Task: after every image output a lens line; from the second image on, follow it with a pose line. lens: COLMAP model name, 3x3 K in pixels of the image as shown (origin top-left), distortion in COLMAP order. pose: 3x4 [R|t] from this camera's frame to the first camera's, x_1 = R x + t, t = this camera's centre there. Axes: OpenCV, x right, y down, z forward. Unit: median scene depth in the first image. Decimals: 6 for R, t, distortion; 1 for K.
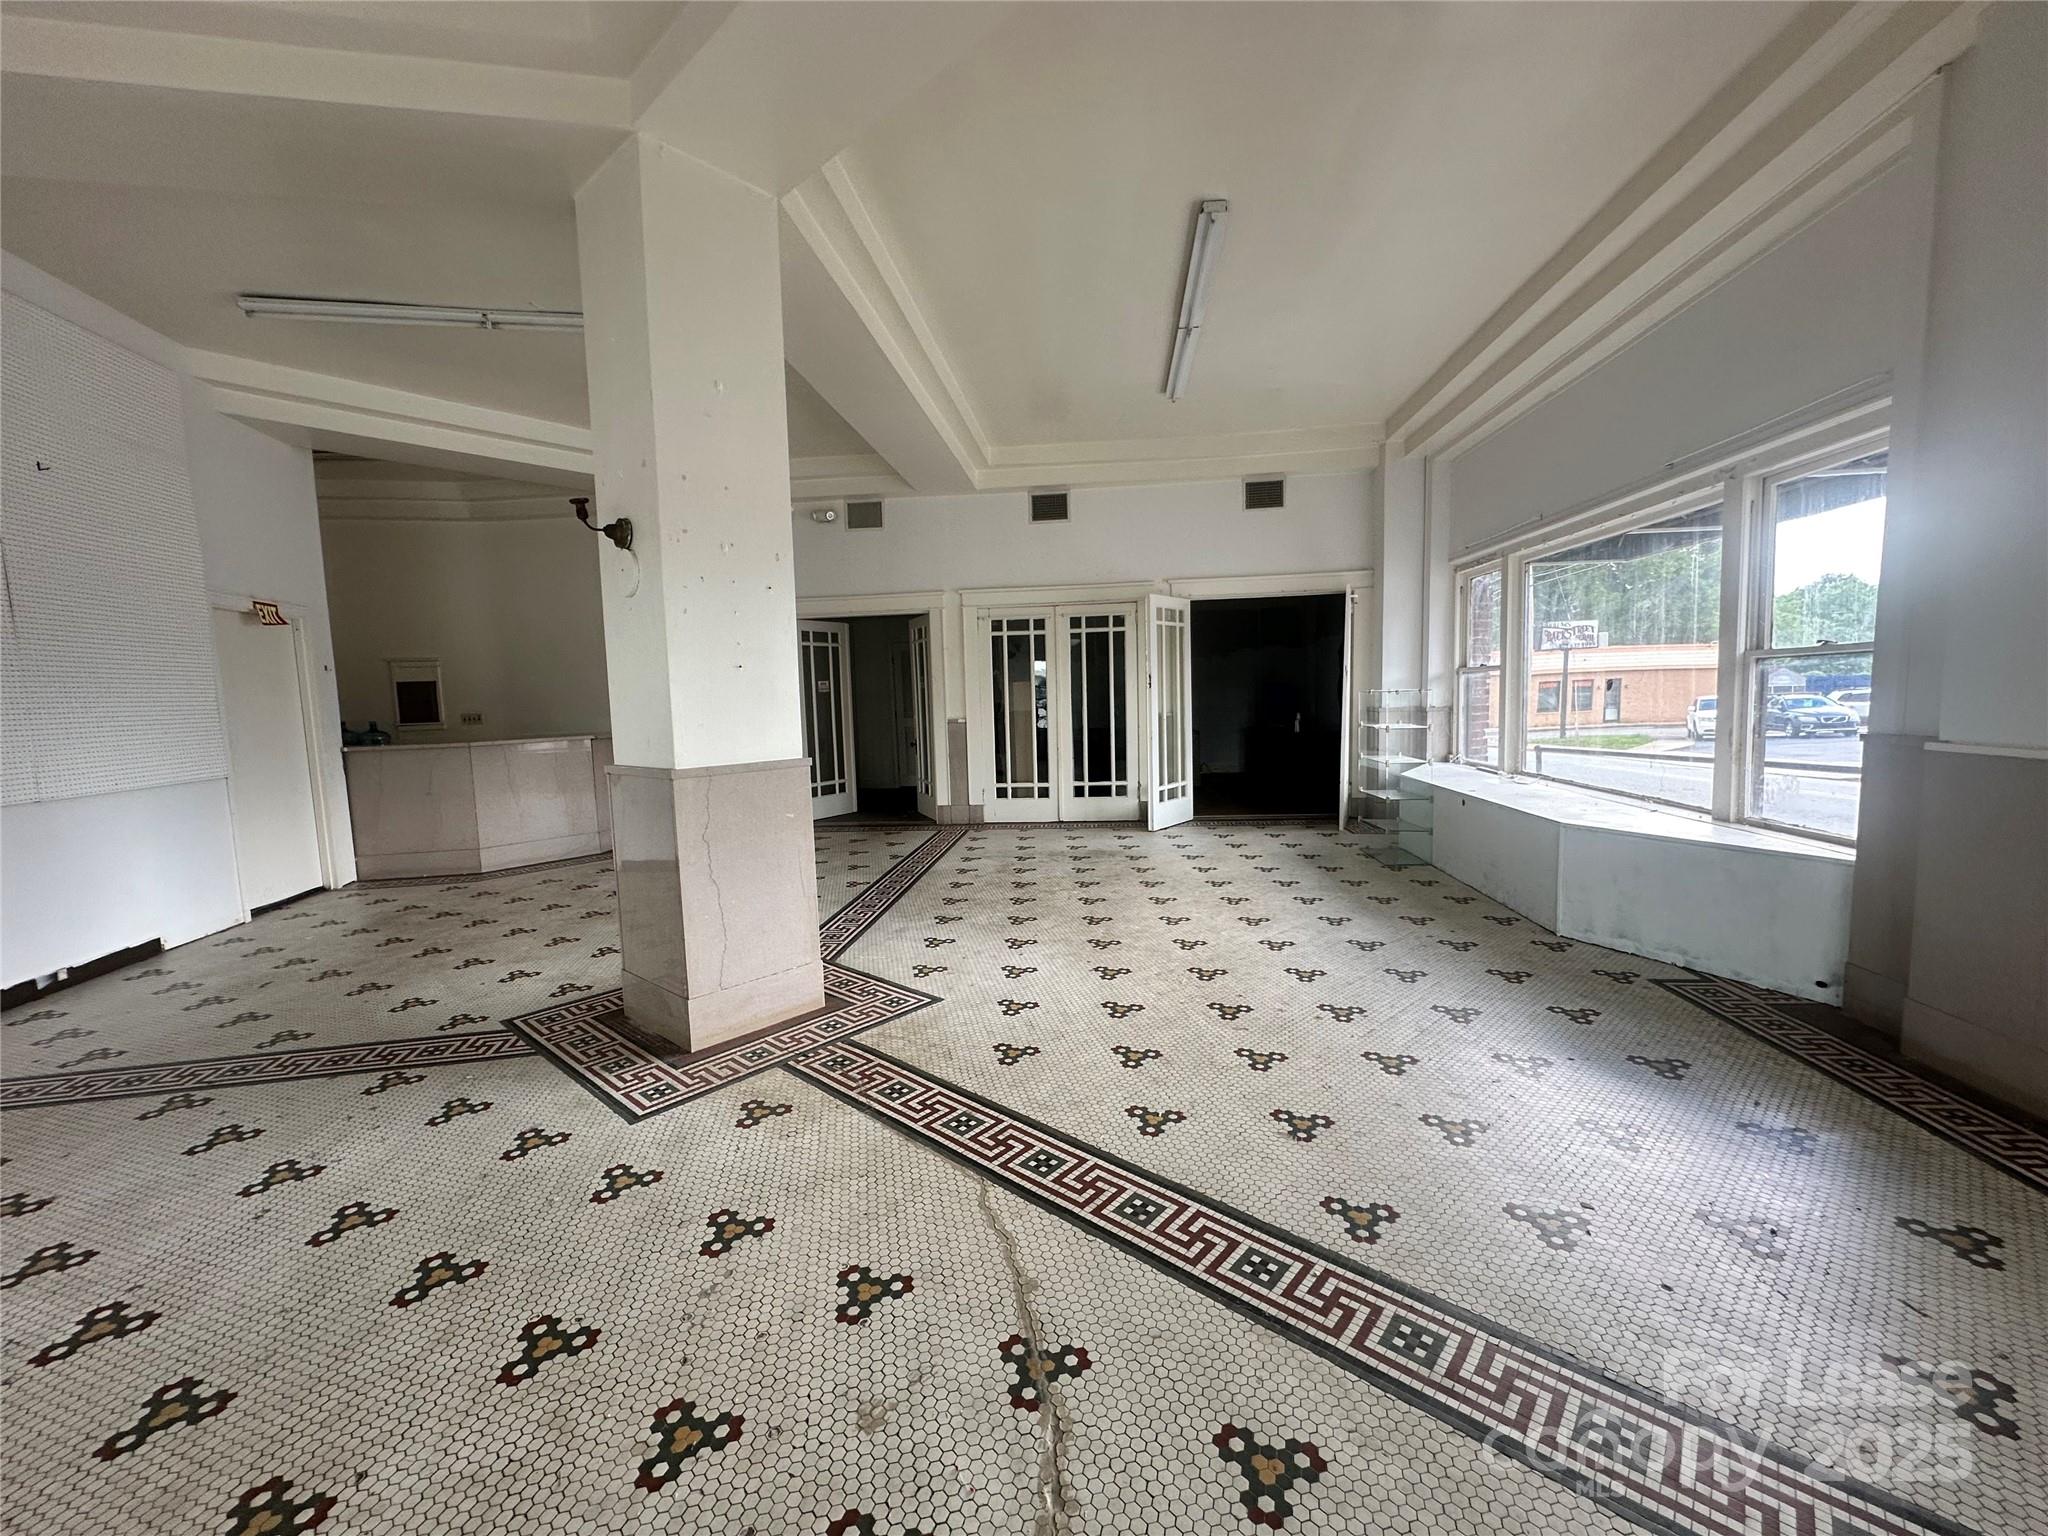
lens RADIAL K [[816.1, 0, 1025.1], [0, 816.1, 768.2], [0, 0, 1]] dist [-0.001823, 0.000098]
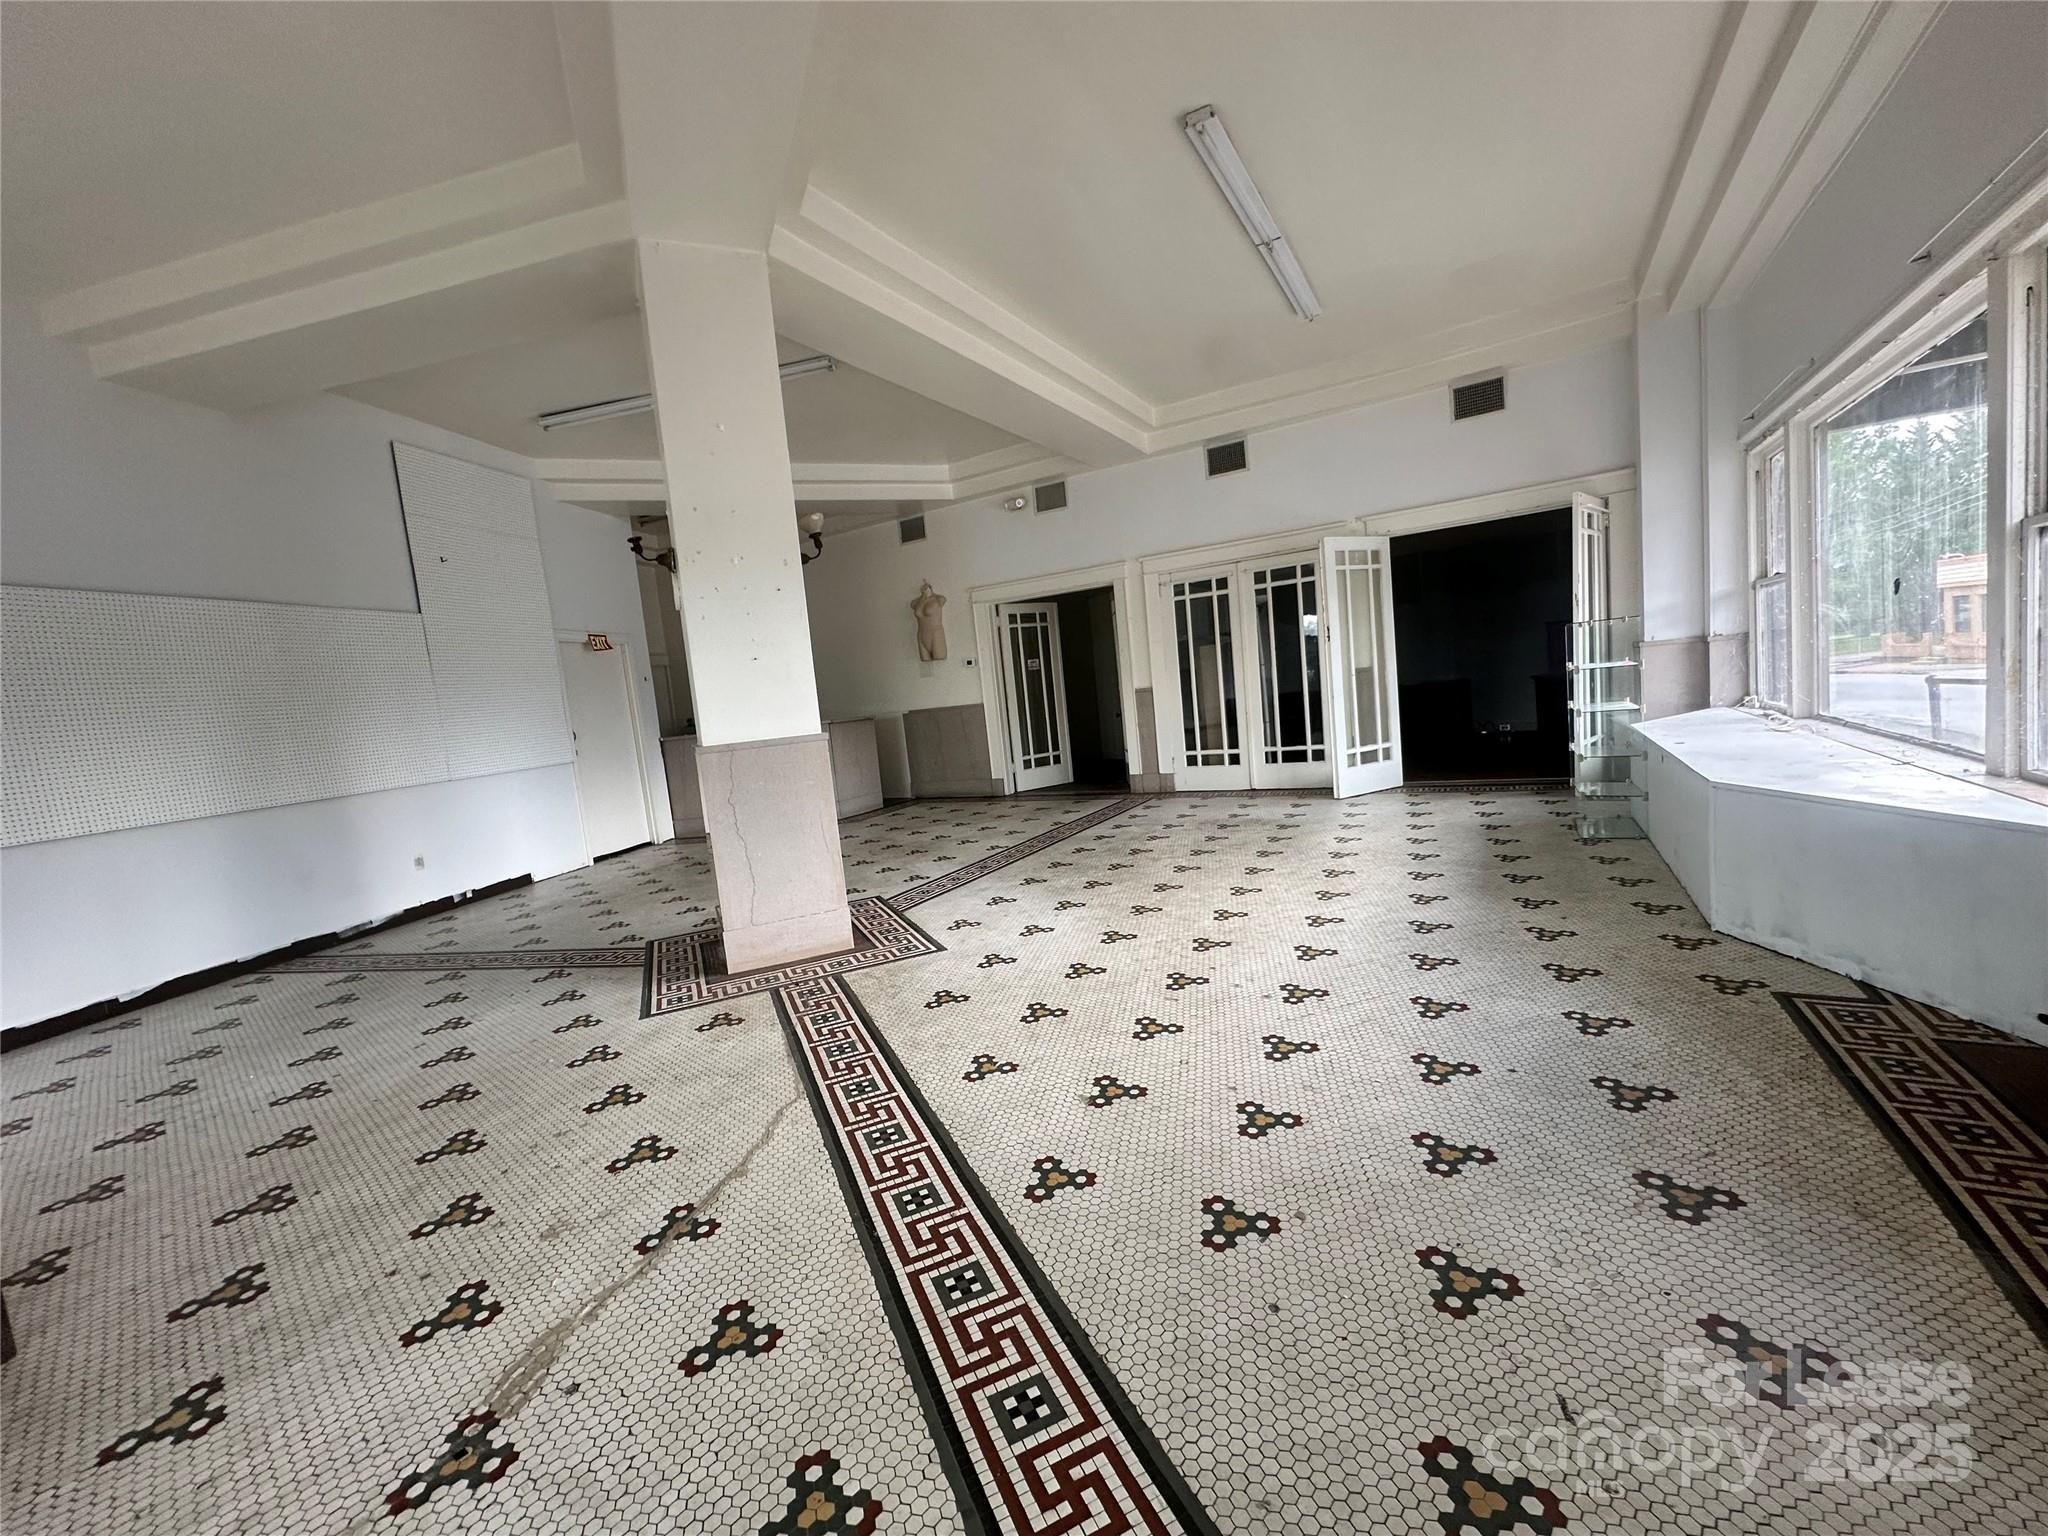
lens RADIAL K [[816.1, 0, 1025.1], [0, 816.1, 768.2], [0, 0, 1]] dist [-0.001823, 0.000098]
pose [[0.909939, -0.019553, -0.414280, 0.426105], [0.033504, 0.999089, 0.026434, 0.014489], [0.413386, -0.037933, 0.909766, 0.056271]]
